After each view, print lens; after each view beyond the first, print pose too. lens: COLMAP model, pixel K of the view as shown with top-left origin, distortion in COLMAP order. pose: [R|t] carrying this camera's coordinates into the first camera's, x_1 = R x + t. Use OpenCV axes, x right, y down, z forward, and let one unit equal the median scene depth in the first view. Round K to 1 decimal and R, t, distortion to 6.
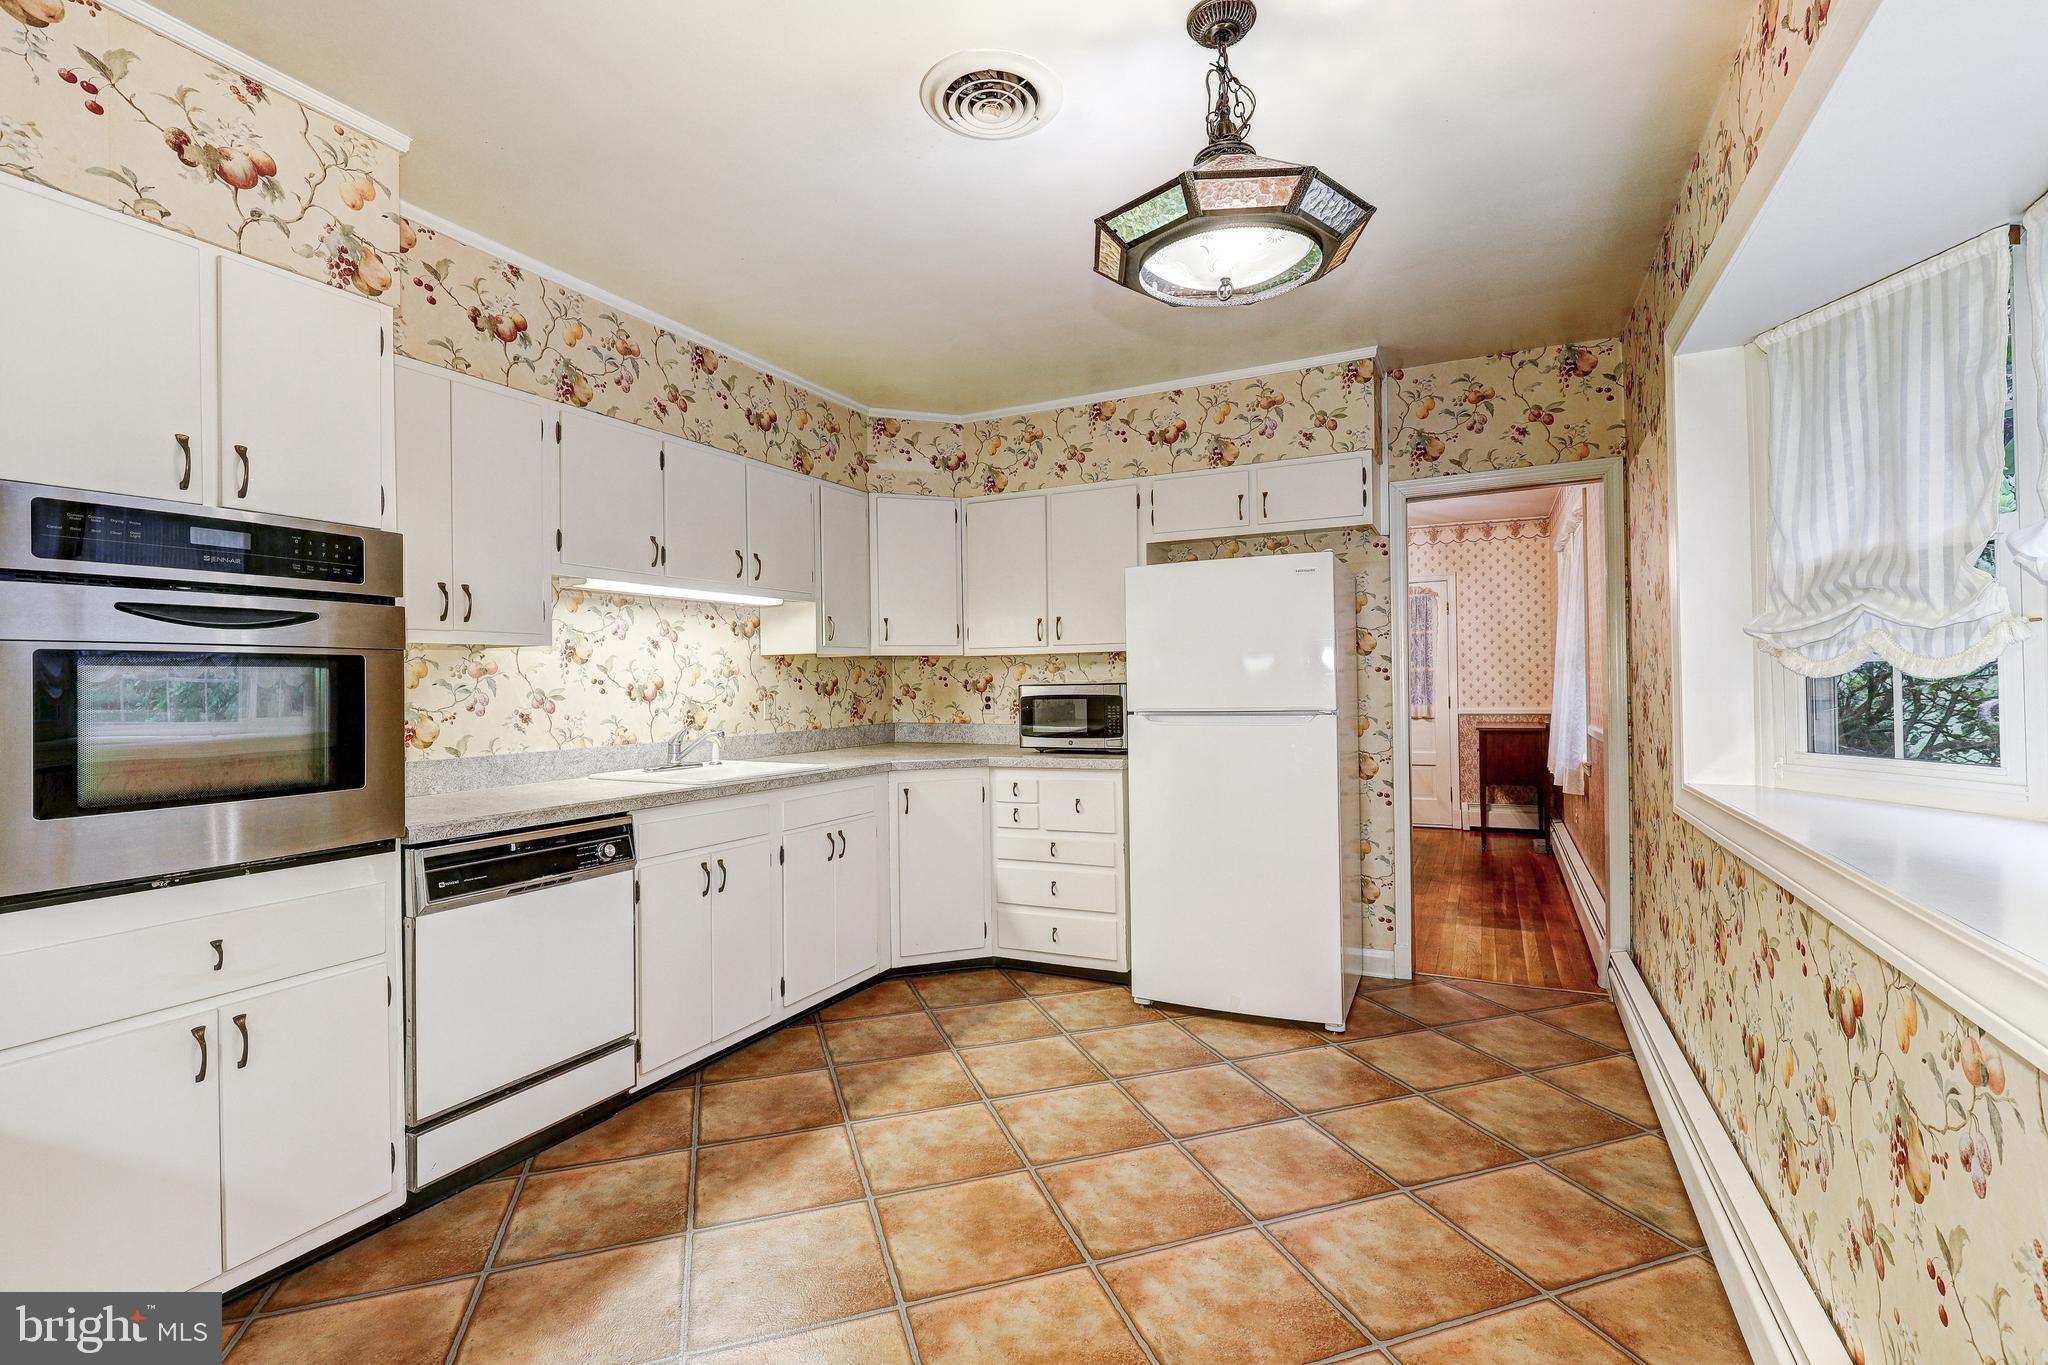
lens RADIAL K [[919.5, 0, 1031.9], [0, 919.5, 681.6], [0, 0, 1]] dist [0.001734, 0.000297]
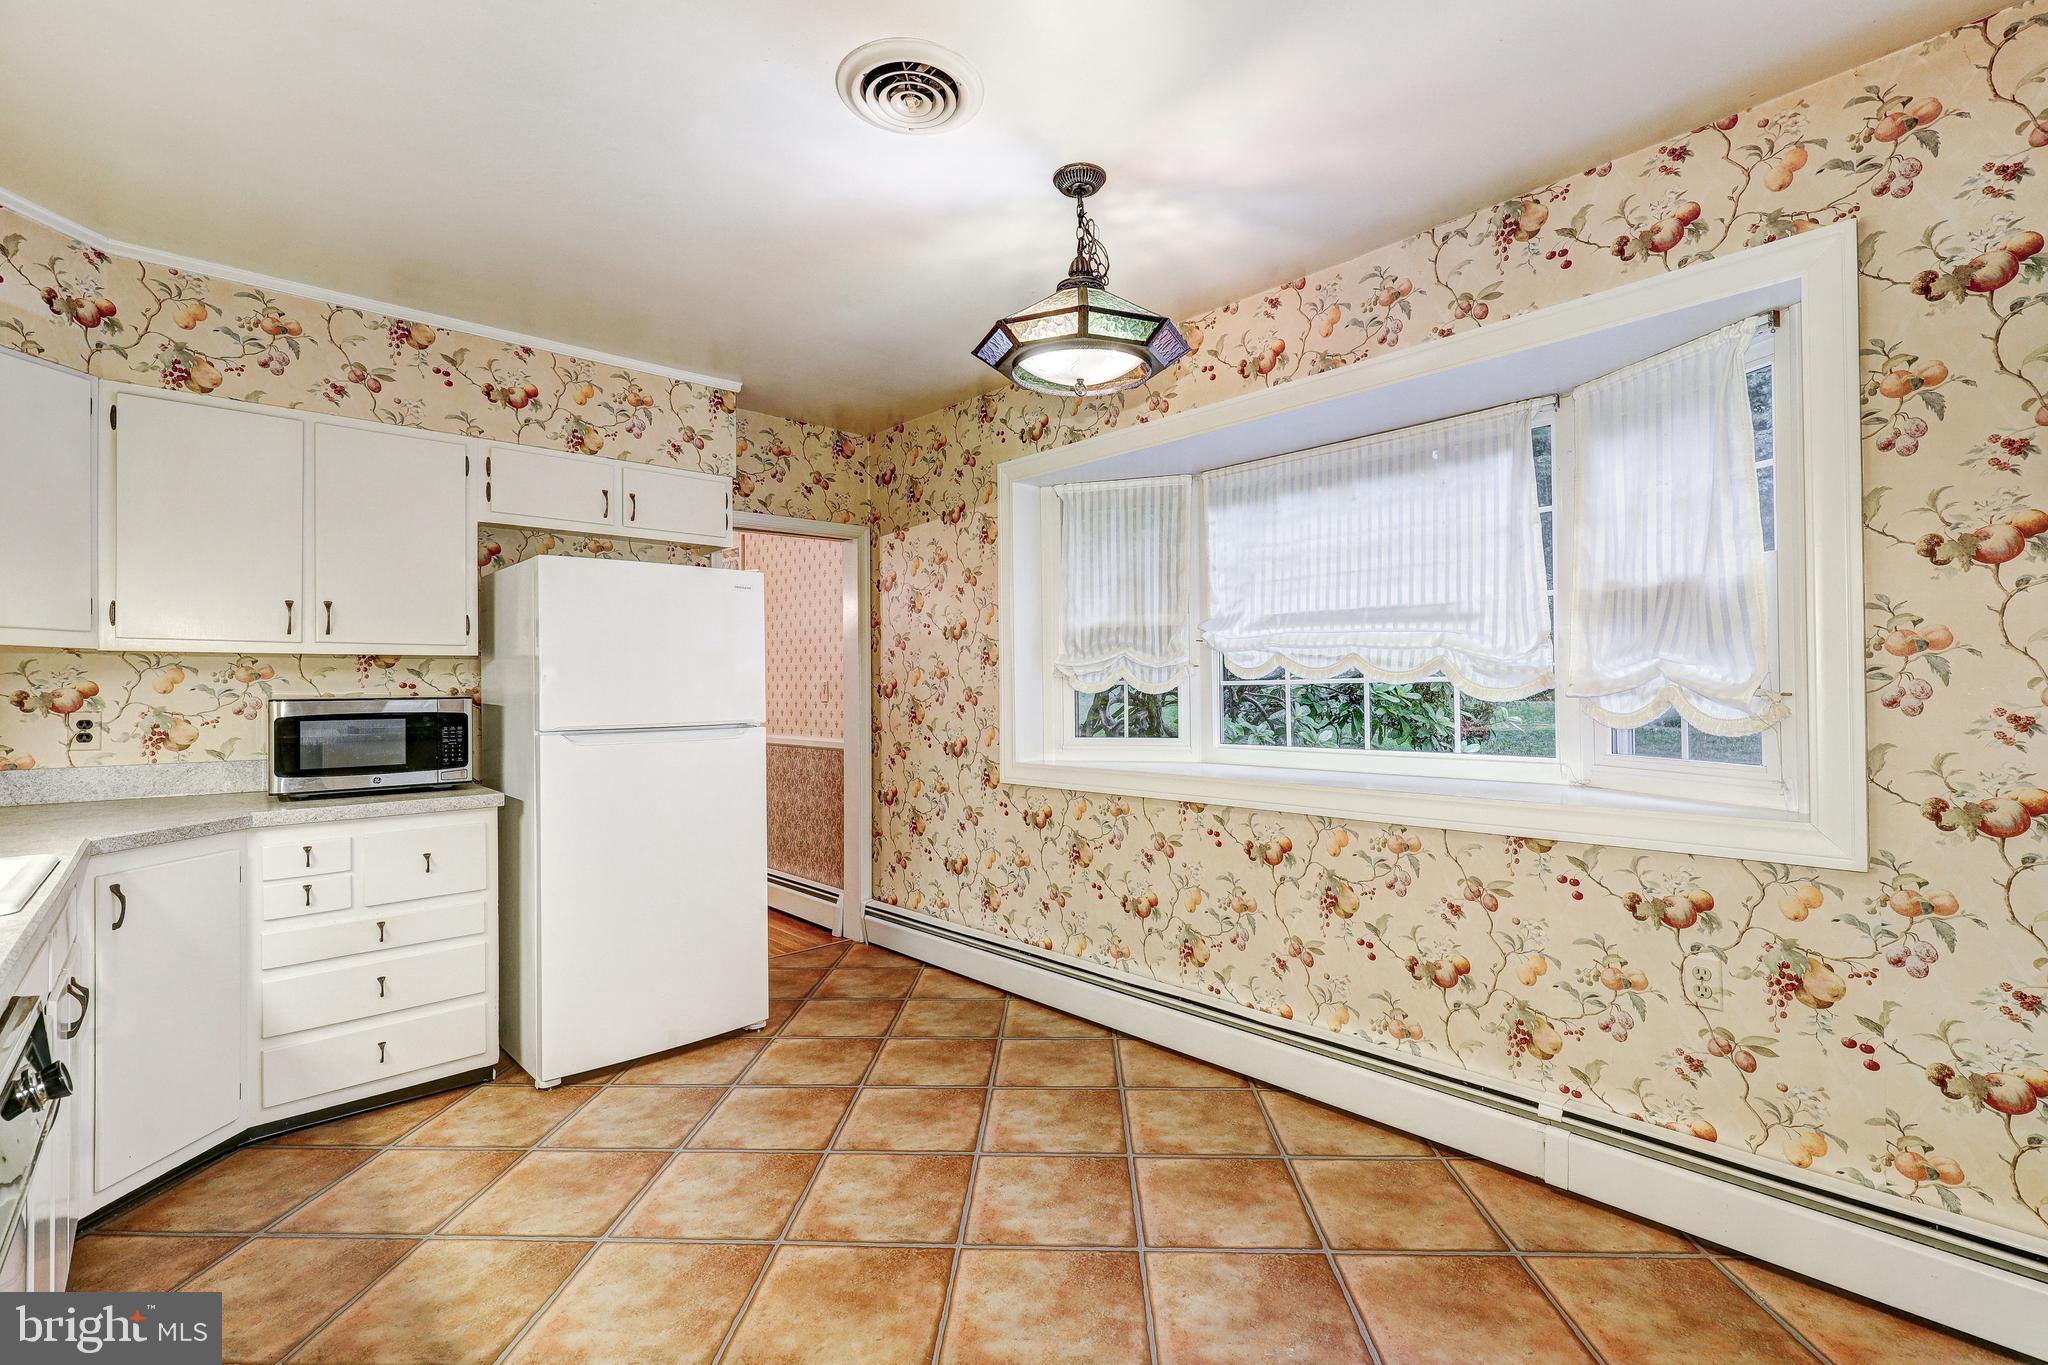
lens RADIAL K [[919.5, 0, 1031.9], [0, 919.5, 681.6], [0, 0, 1]] dist [0.001734, 0.000297]
pose [[0.360790, 0.017651, 0.932480, -0.629525], [-0.000376, 0.999824, -0.018781, 0.004183], [-0.932647, 0.006425, 0.360733, 0.376838]]
